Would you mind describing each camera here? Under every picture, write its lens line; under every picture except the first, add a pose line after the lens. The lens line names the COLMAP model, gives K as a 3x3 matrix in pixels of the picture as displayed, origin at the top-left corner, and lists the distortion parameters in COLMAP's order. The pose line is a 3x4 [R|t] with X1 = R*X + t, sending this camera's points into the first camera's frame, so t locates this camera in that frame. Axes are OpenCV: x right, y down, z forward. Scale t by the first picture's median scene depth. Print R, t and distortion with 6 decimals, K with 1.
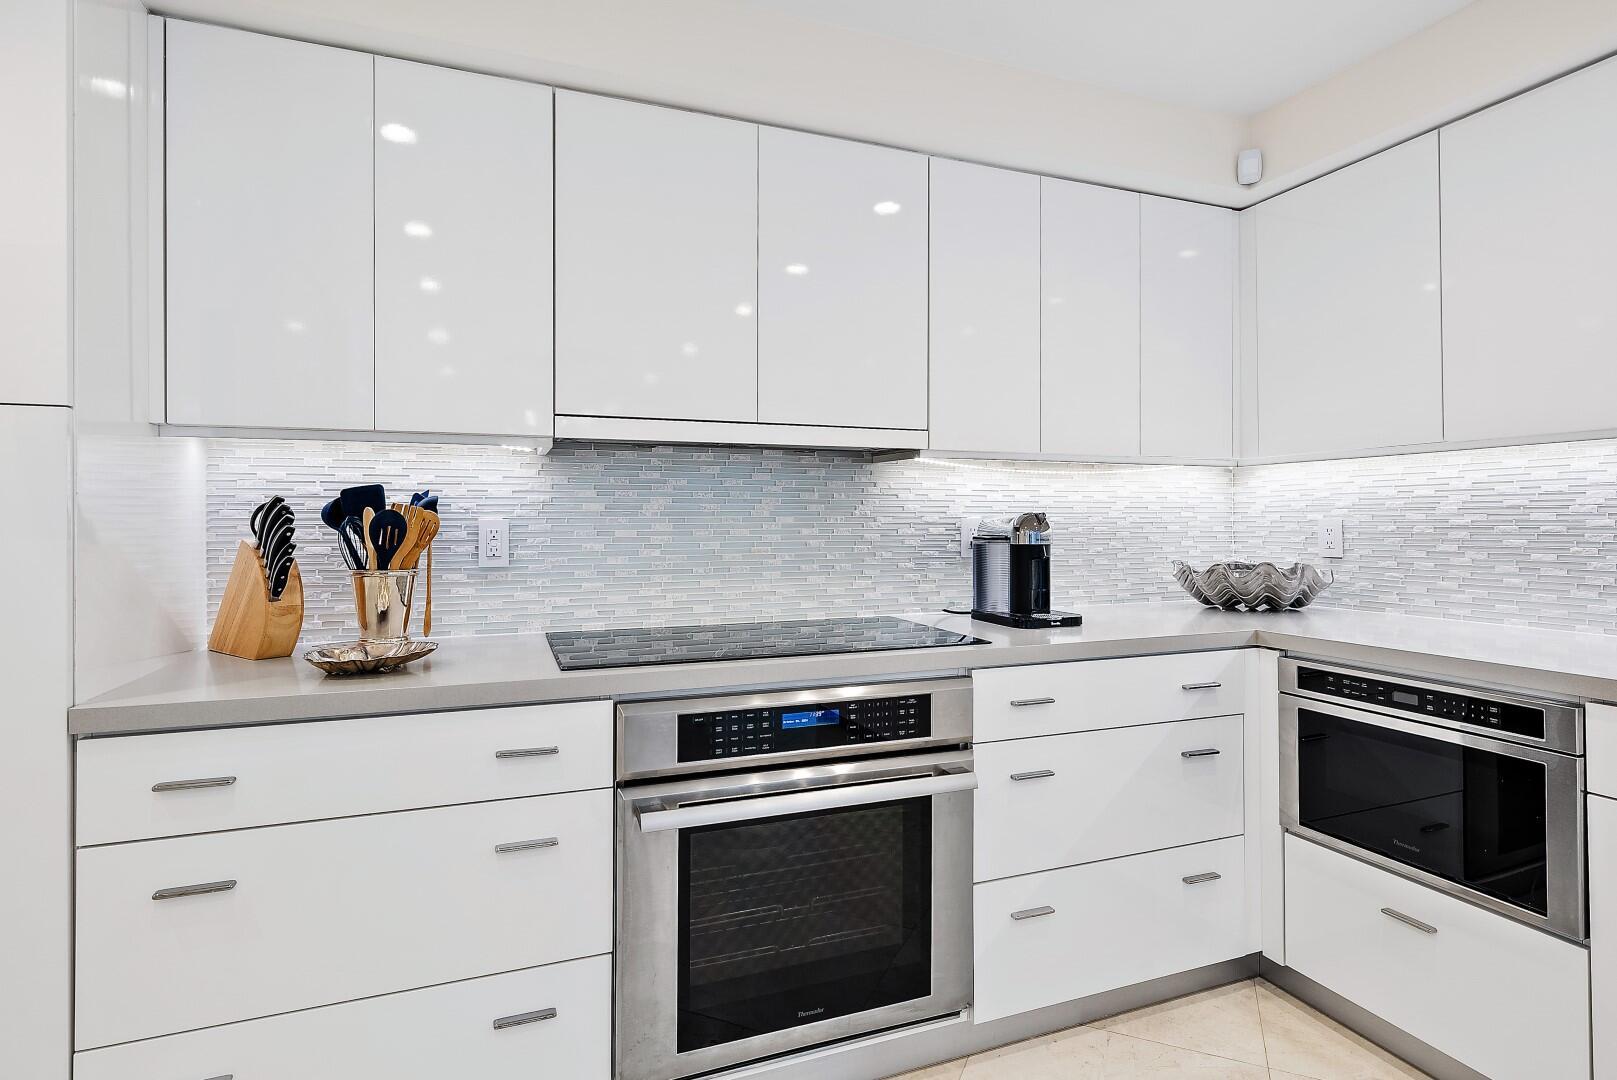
lens RADIAL K [[842.3, 0, 820.0], [0, 842.3, 514.0], [0, 0, 1]] dist [-0.001084, -0.001327]
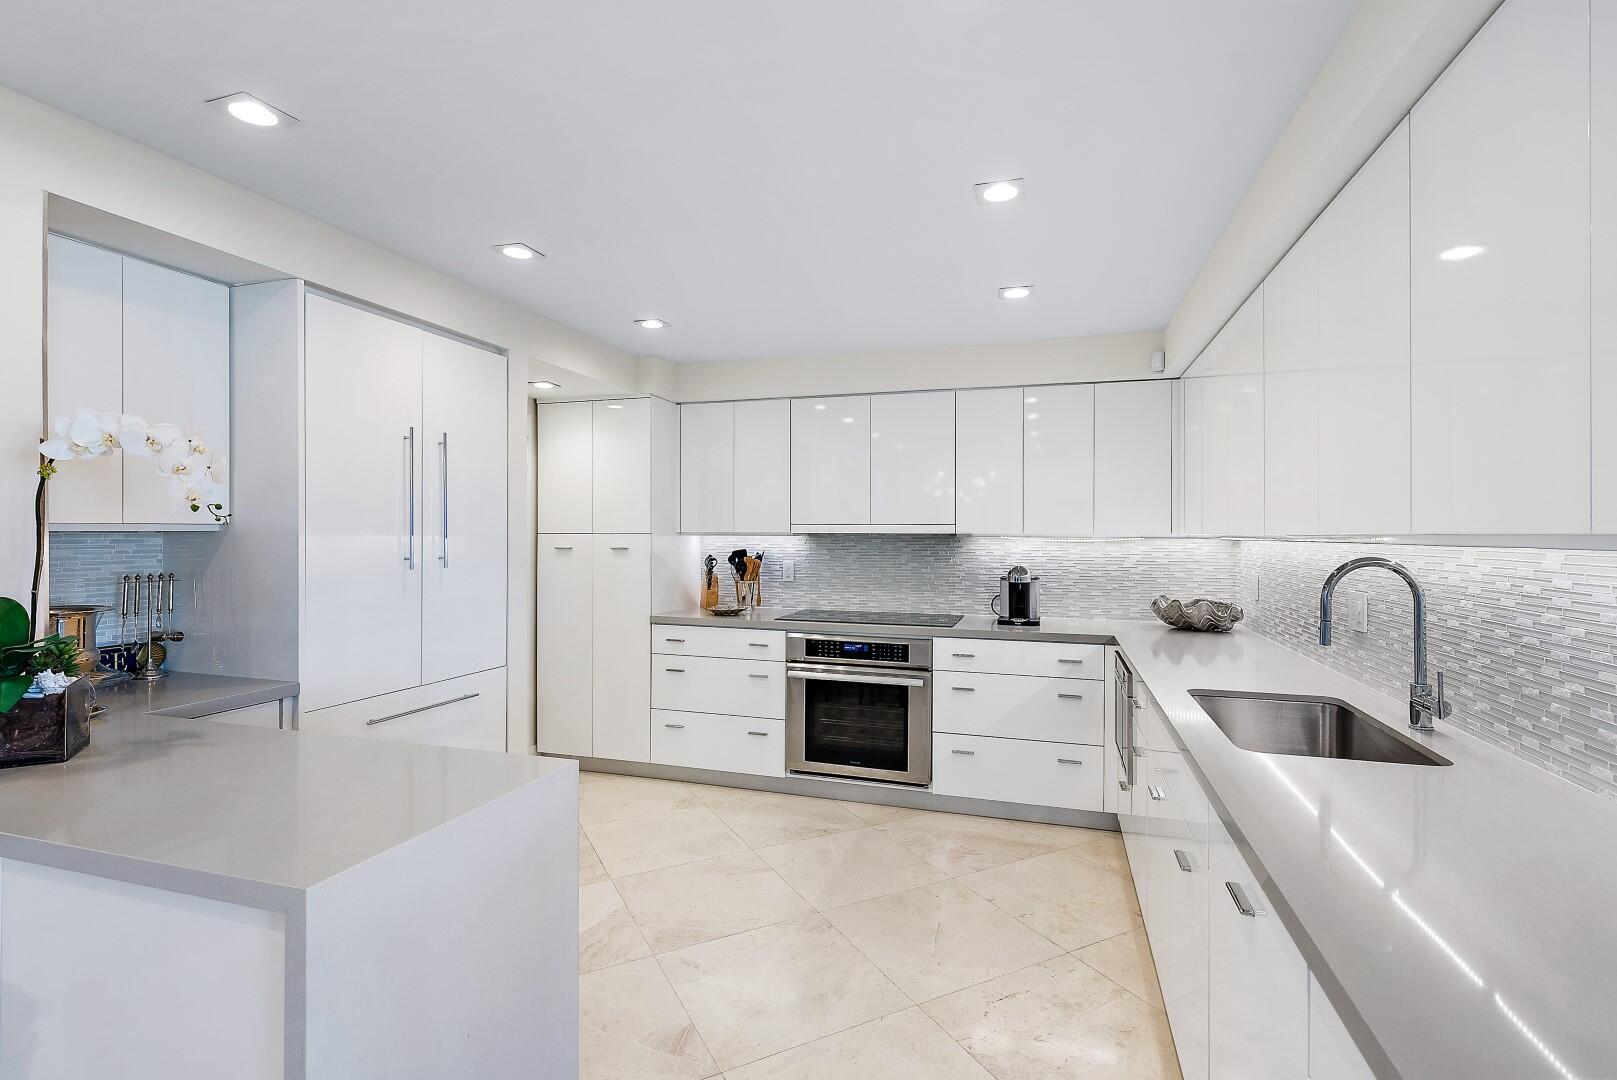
lens RADIAL K [[758.5, 0, 812.3], [0, 758.5, 535.3], [0, 0, 1]] dist [-0.001318, 0.000000]
pose [[0.776191, 0.010094, -0.630417, 1.092514], [-0.001214, 0.999894, 0.014515, -0.106562], [0.630497, -0.010501, 0.776121, -0.706642]]
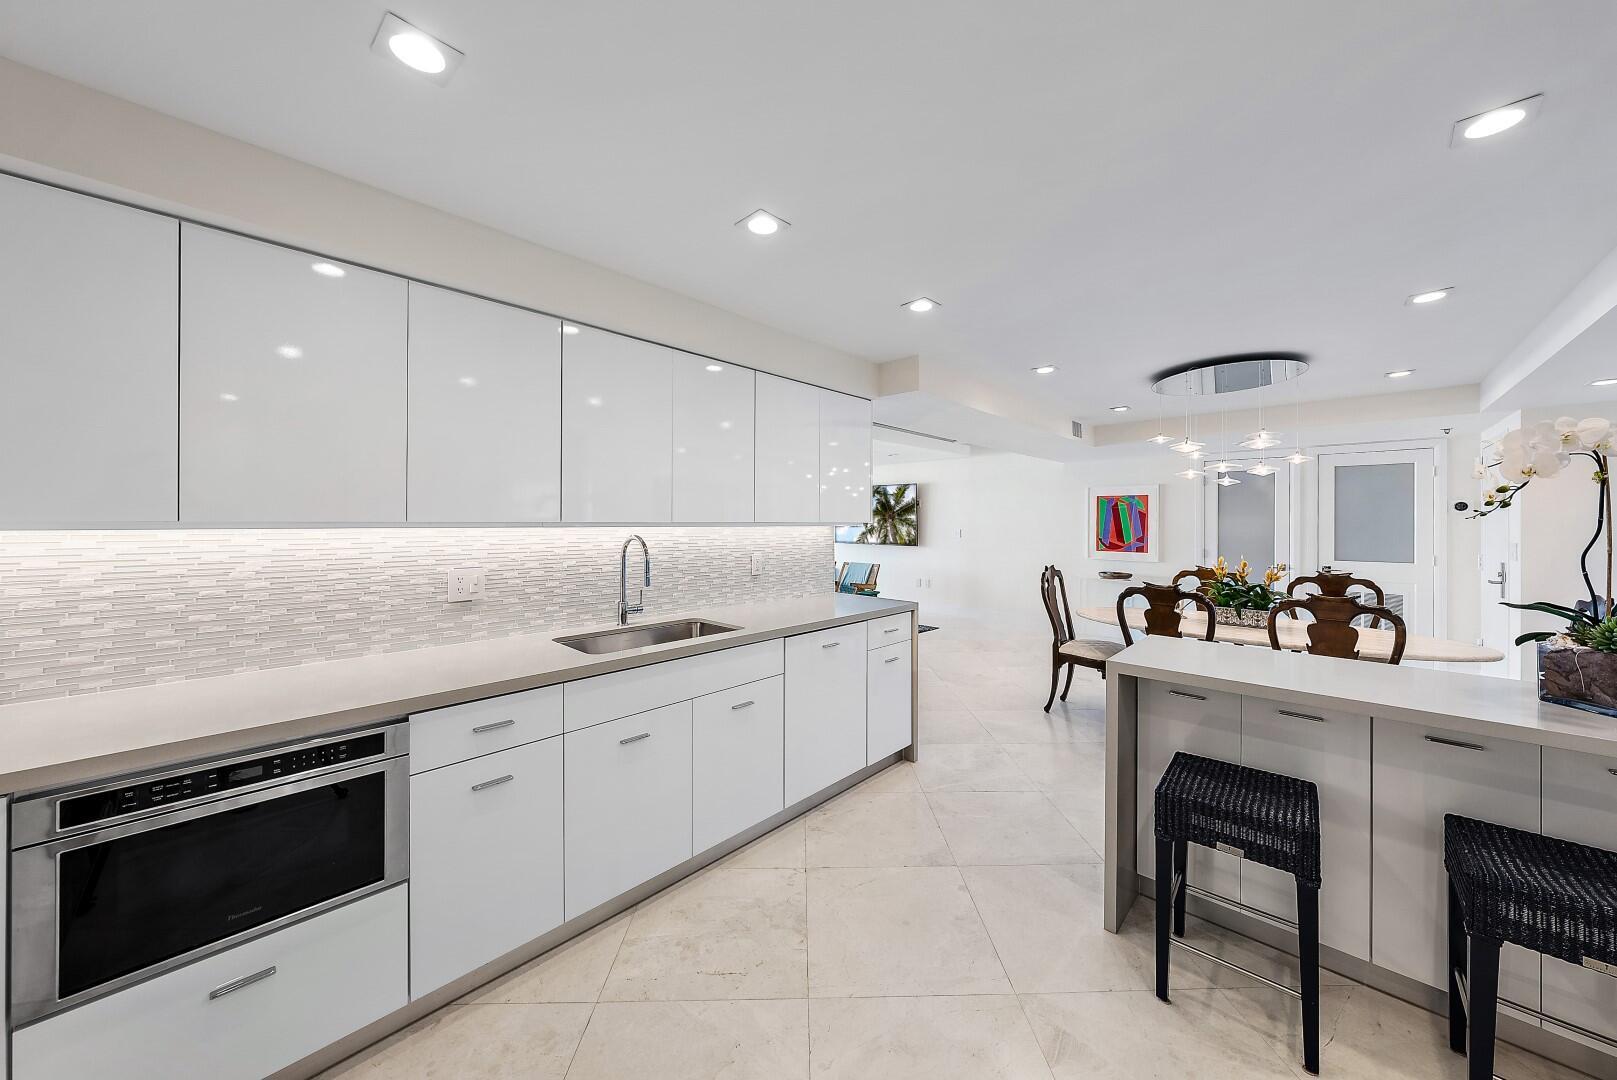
lens RADIAL K [[563.4, 0, 810.7], [0, 563.4, 524.0], [0, 0, 1]] dist [-0.001093, -0.000082]
pose [[-0.416032, 0.000183, 0.909350, -0.217215], [-0.011016, 0.999926, -0.005241, -0.088534], [-0.909283, -0.012198, -0.415999, 0.579779]]
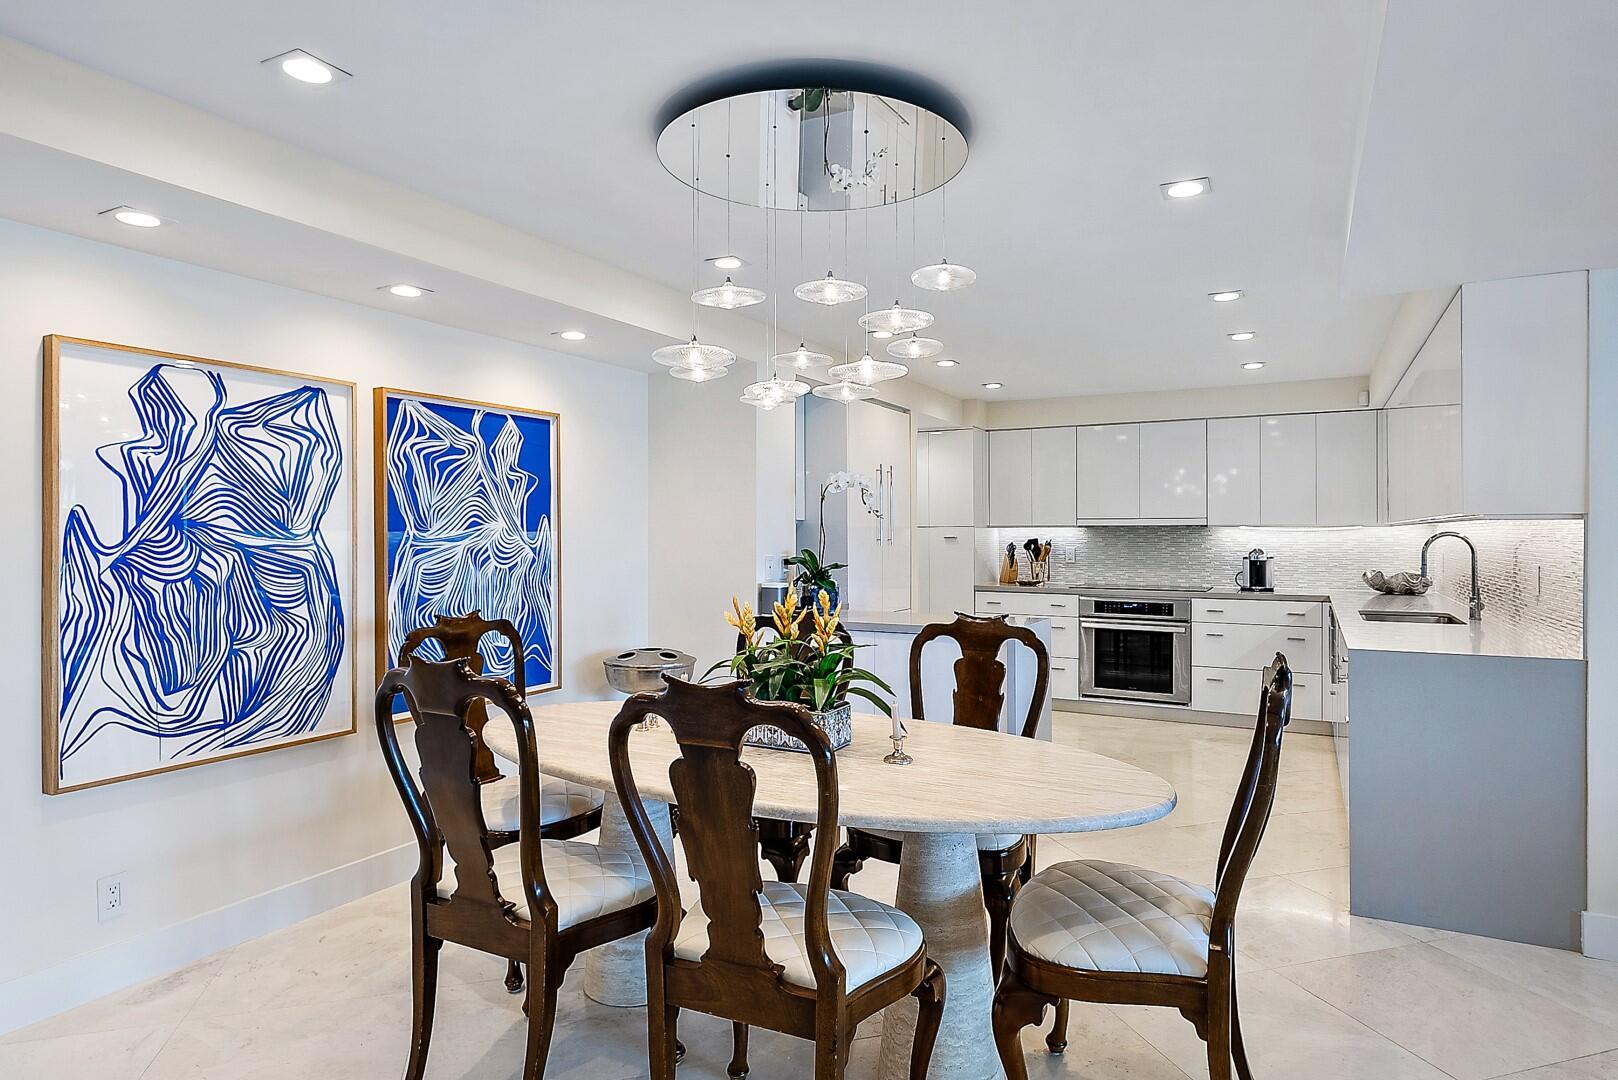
lens RADIAL K [[919.5, 0, 809.9], [0, 919.5, 532.7], [0, 0, 1]] dist [-0.002001, -0.000724]
pose [[0.638615, 0.004024, -0.769516, 1.740975], [0.005048, 0.999943, 0.009418, -0.092782], [0.769510, -0.009899, 0.638558, -2.094399]]
